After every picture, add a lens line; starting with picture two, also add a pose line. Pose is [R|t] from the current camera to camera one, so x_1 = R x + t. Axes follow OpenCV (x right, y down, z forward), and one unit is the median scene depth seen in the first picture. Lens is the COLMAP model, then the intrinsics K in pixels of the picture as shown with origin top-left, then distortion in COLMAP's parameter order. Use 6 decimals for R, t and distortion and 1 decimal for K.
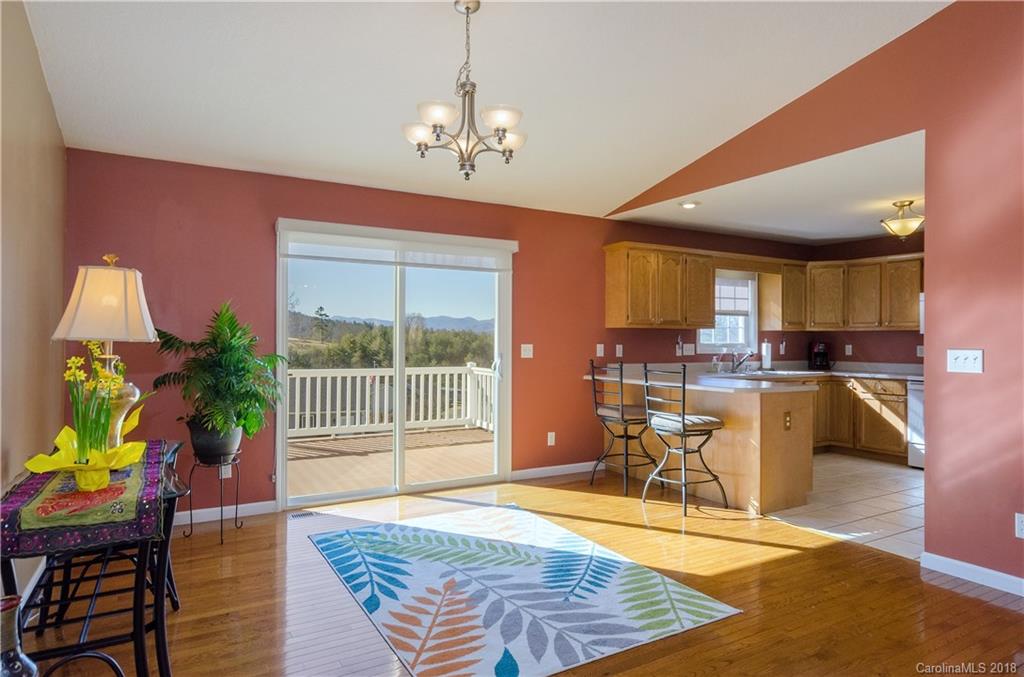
lens RADIAL K [[637.1, 0, 525.3], [0, 637.1, 336.8], [0, 0, 1]] dist [-0.002009, 0.001224]
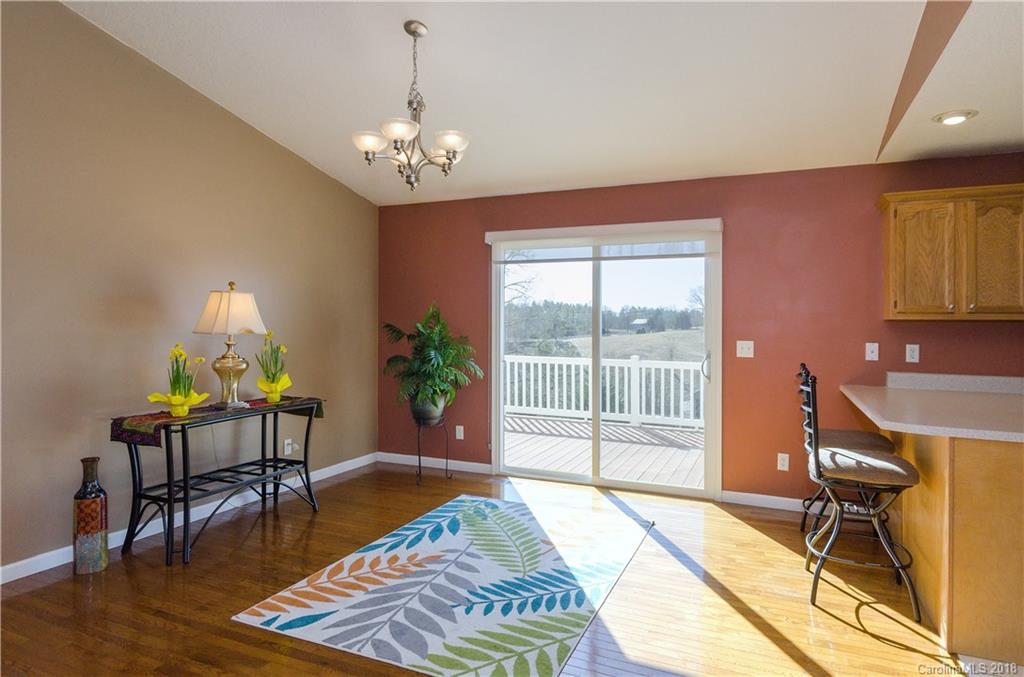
lens RADIAL K [[612.0, 0, 511.4], [0, 612.0, 323.3], [0, 0, 1]] dist [-0.004143, -0.000382]
pose [[0.558257, -0.004266, -0.829657, 0.457213], [-0.003801, 0.999963, -0.007699, -0.003401], [0.829659, 0.007451, 0.558220, 0.288328]]
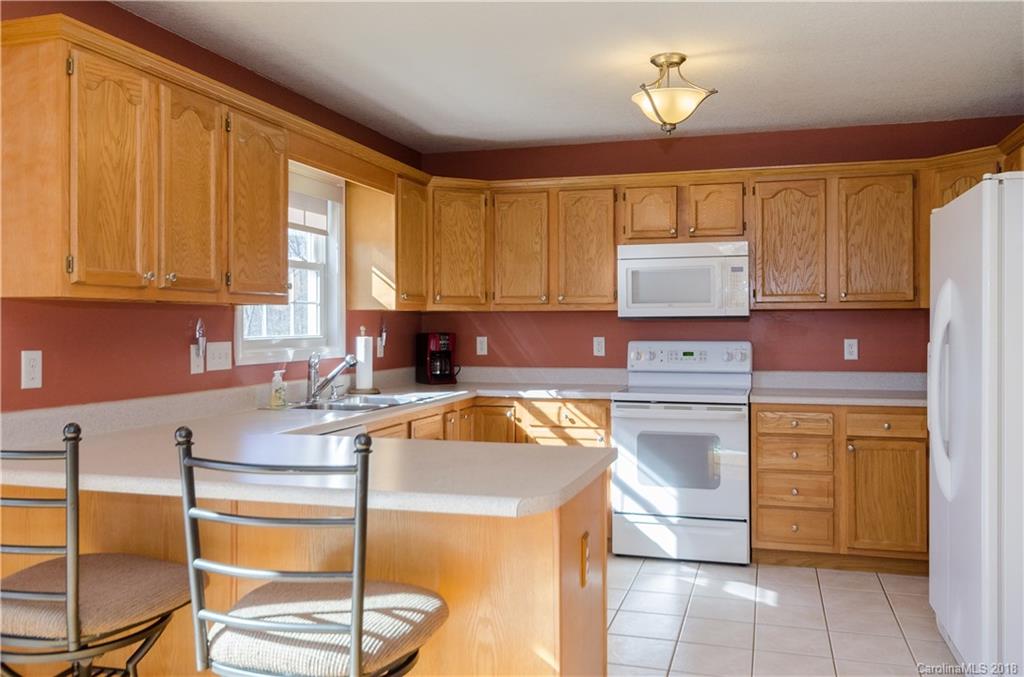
lens RADIAL K [[851.3, 0, 511.7], [0, 851.3, 321.1], [0, 0, 1]] dist [-0.002137, 0.000945]
pose [[0.751276, -0.003797, 0.659978, 0.047100], [0.003352, 0.999993, 0.001937, -0.002515], [-0.659980, 0.000757, 0.751283, 0.525829]]
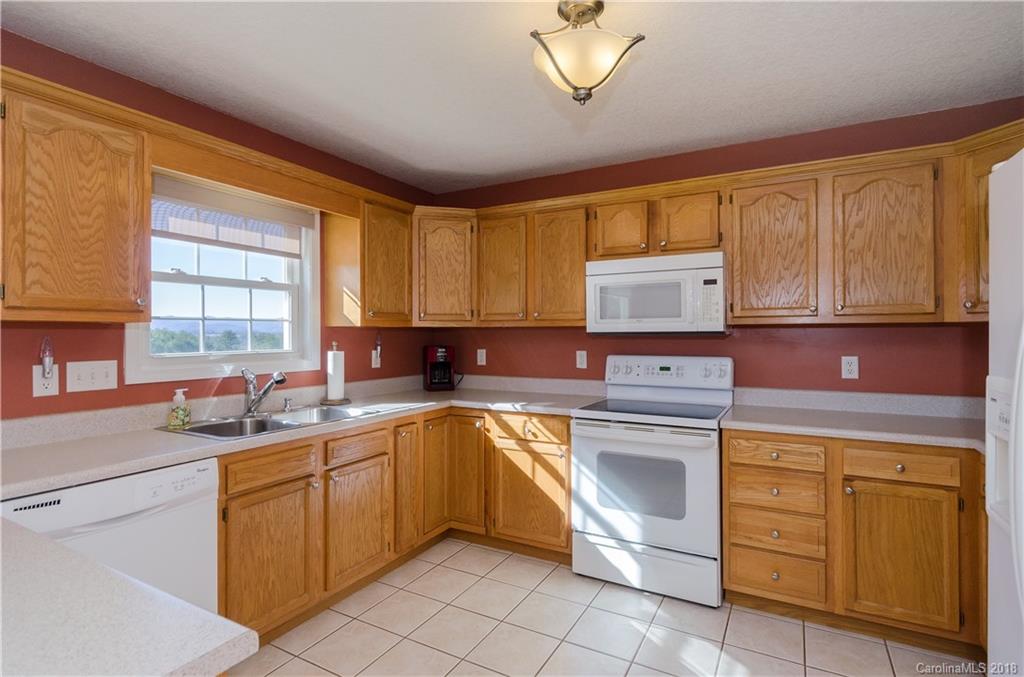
lens RADIAL K [[486.0, 0, 501.2], [0, 486.0, 330.7], [0, 0, 1]] dist [0.001479, -0.000438]
pose [[0.890398, -0.003335, 0.455171, 0.375599], [0.004298, 0.999990, -0.001080, -0.006153], [-0.455162, 0.002918, 0.890404, 0.689456]]
